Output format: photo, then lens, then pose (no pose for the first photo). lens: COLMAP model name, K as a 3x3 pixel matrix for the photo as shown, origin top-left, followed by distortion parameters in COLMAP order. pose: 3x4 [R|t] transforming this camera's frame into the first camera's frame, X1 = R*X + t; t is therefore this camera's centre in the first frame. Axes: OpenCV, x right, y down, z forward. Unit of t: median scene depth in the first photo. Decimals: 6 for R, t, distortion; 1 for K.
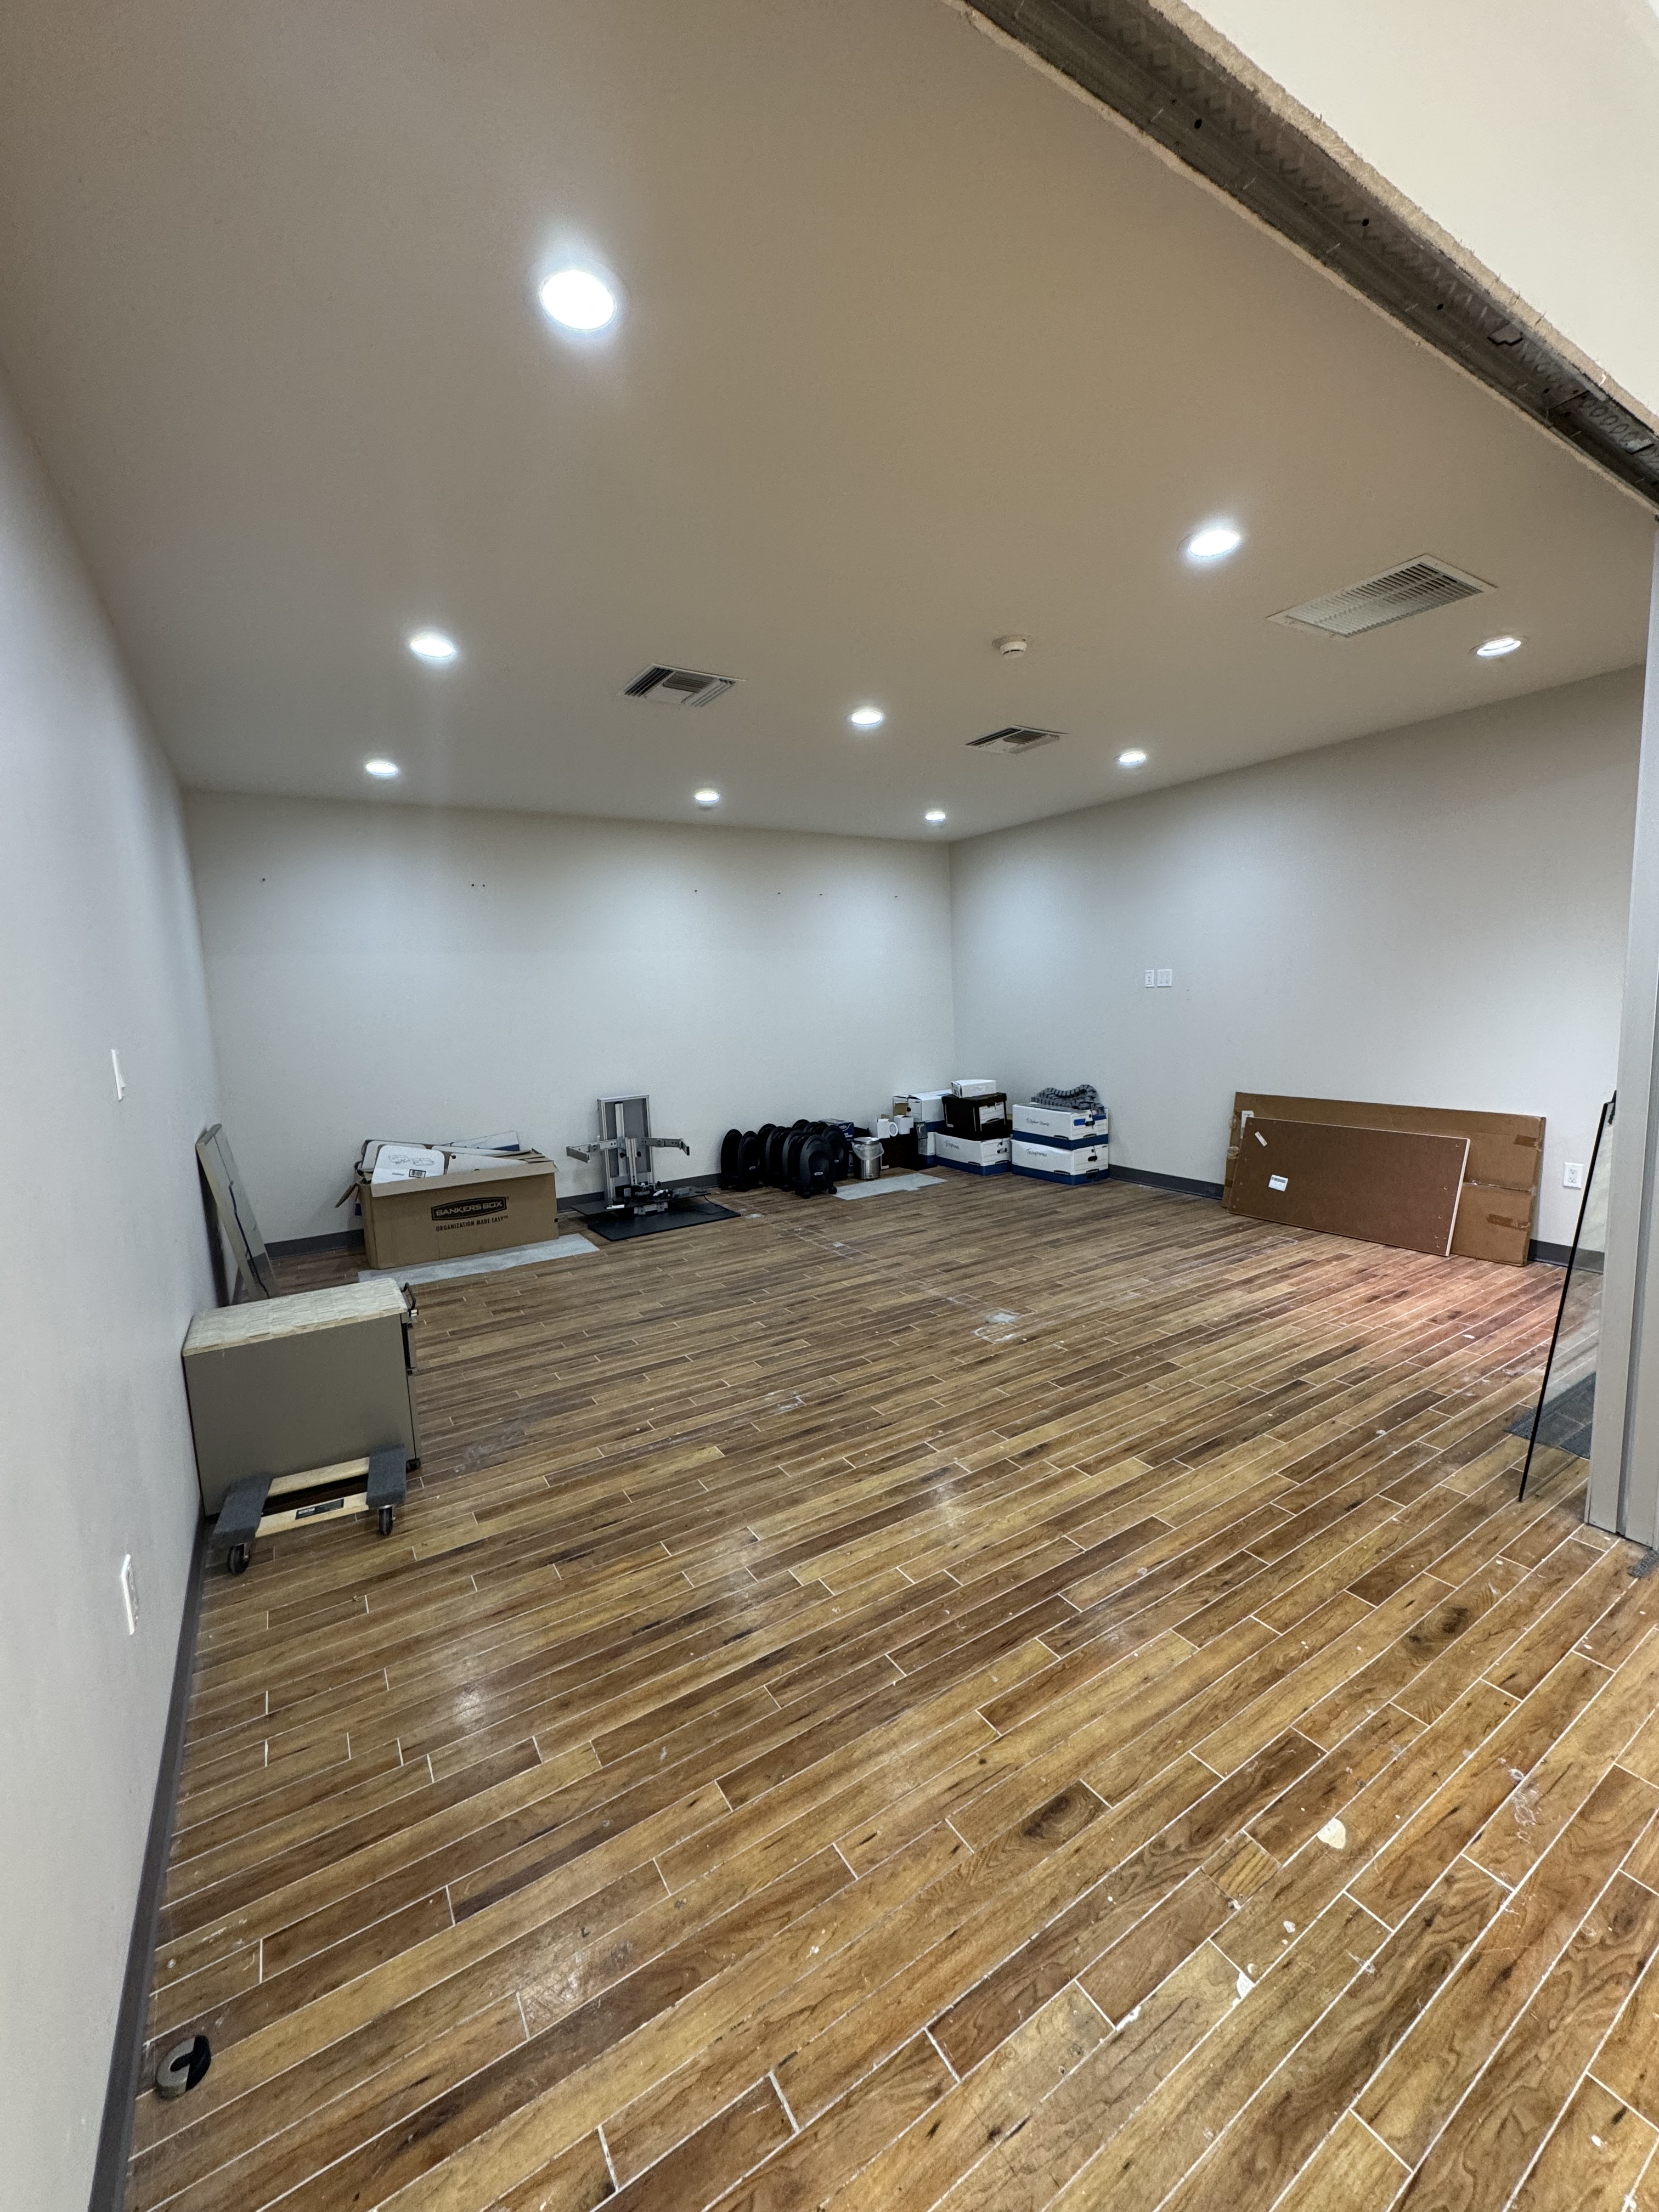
lens RADIAL K [[874.7, 0, 824.8], [0, 874.7, 1105.9], [0, 0, 1]] dist [-0.001613, 0.000468]
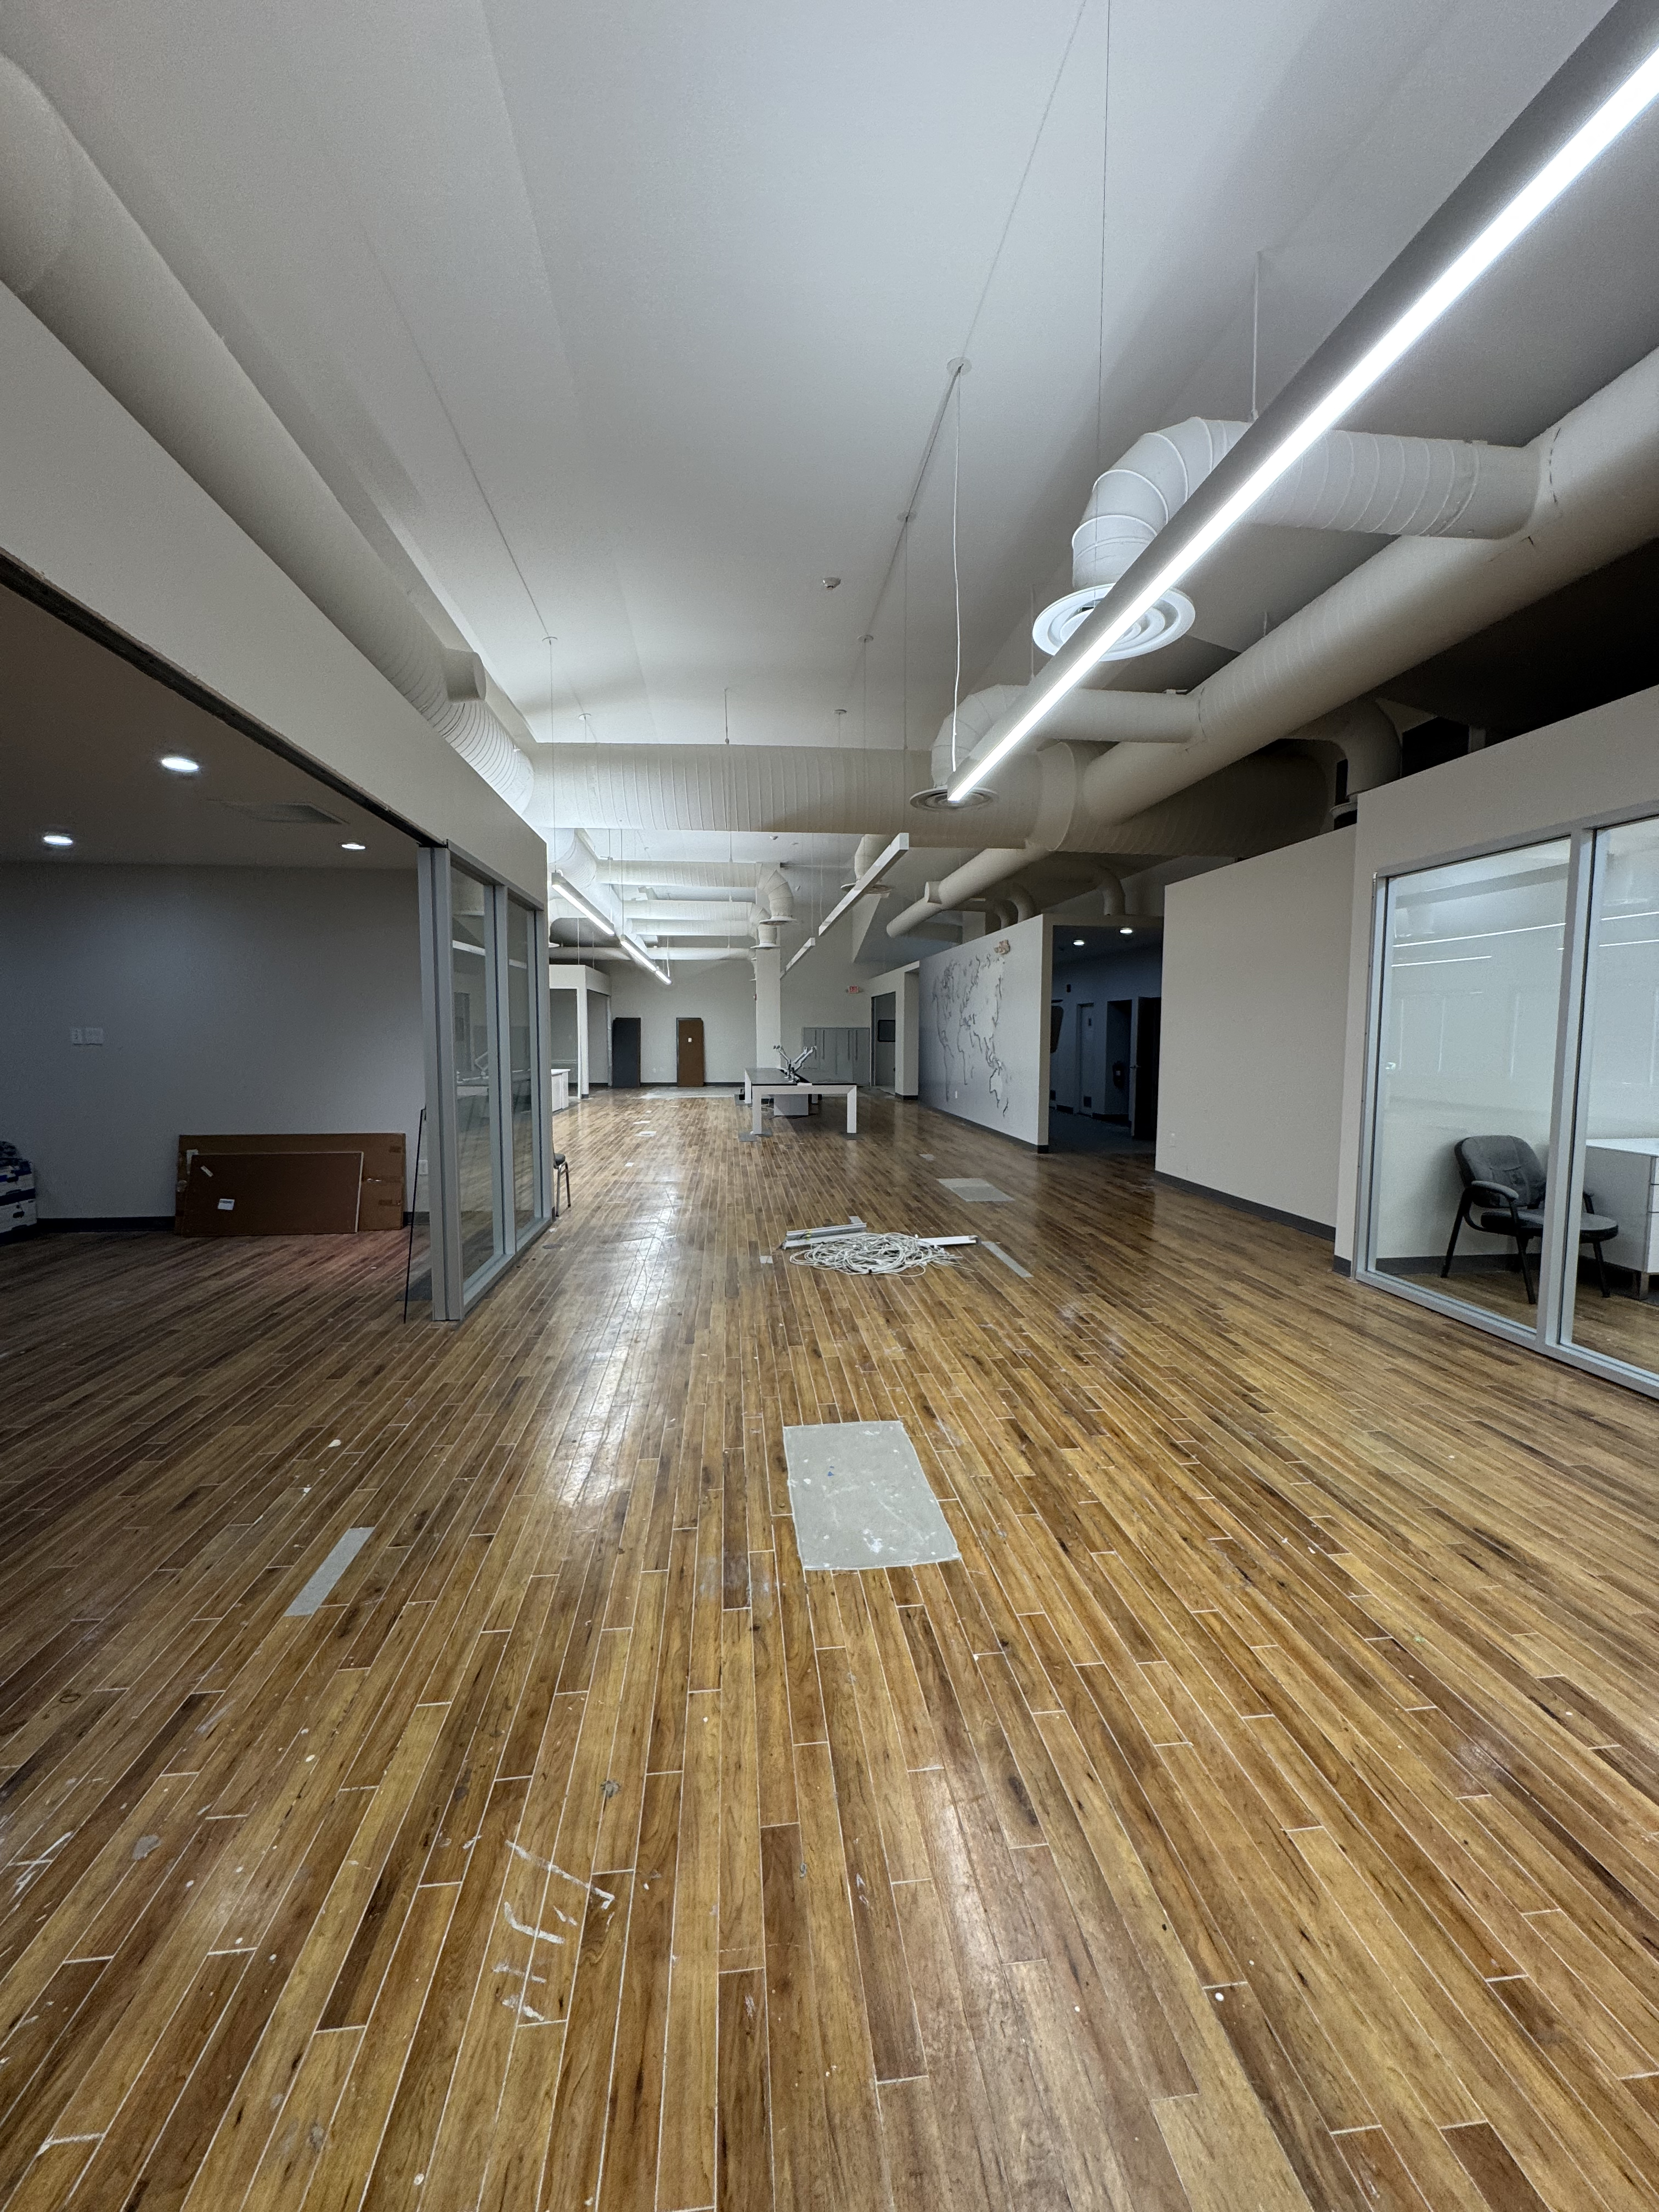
lens RADIAL K [[874.7, 0, 823.2], [0, 874.7, 1097.2], [0, 0, 1]] dist [-0.001613, 0.000468]
pose [[0.429117, -0.024475, 0.902917, -0.306761], [0.094901, 0.995322, -0.018122, 0.052241], [-0.898250, 0.093464, 0.429432, -0.402903]]
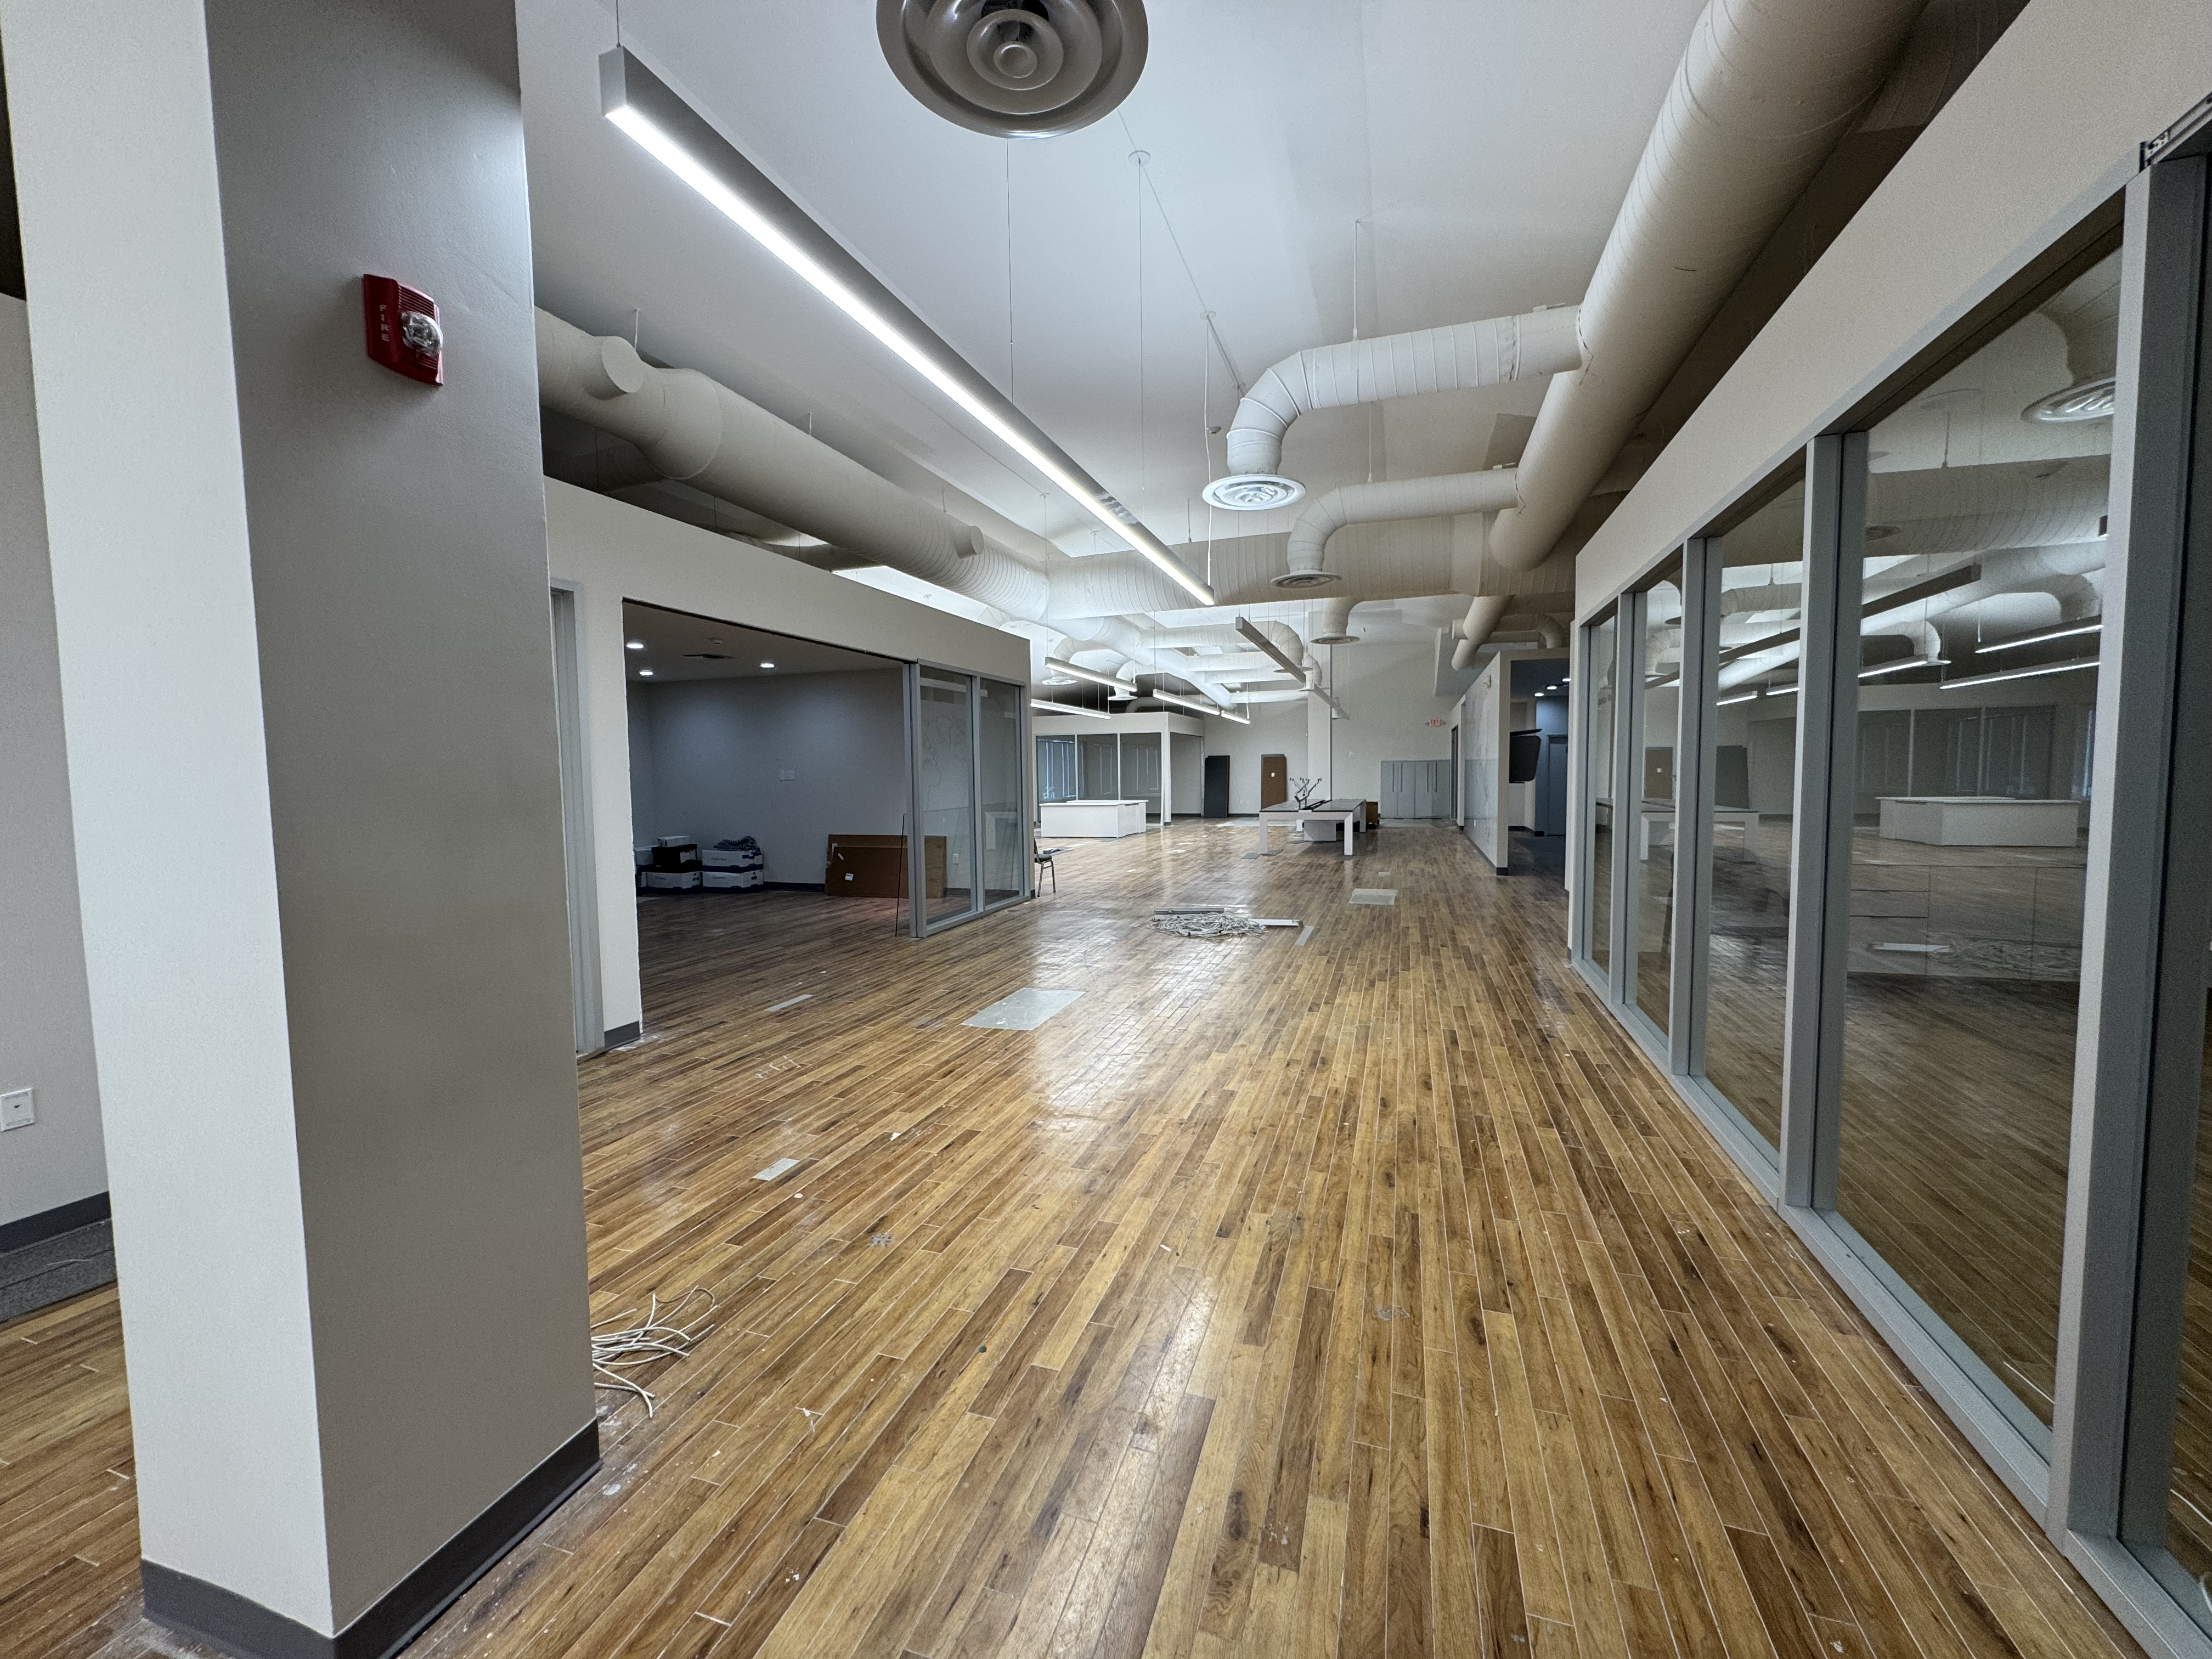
lens RADIAL K [[874.7, 0, 1117.5], [0, 874.7, 835.3], [0, 0, 1]] dist [-0.001613, 0.000468]
pose [[0.765727, -0.016964, 0.642942, -0.413117], [0.065177, 0.996553, -0.051331, 0.181126], [-0.639855, 0.081211, 0.764193, -1.283194]]
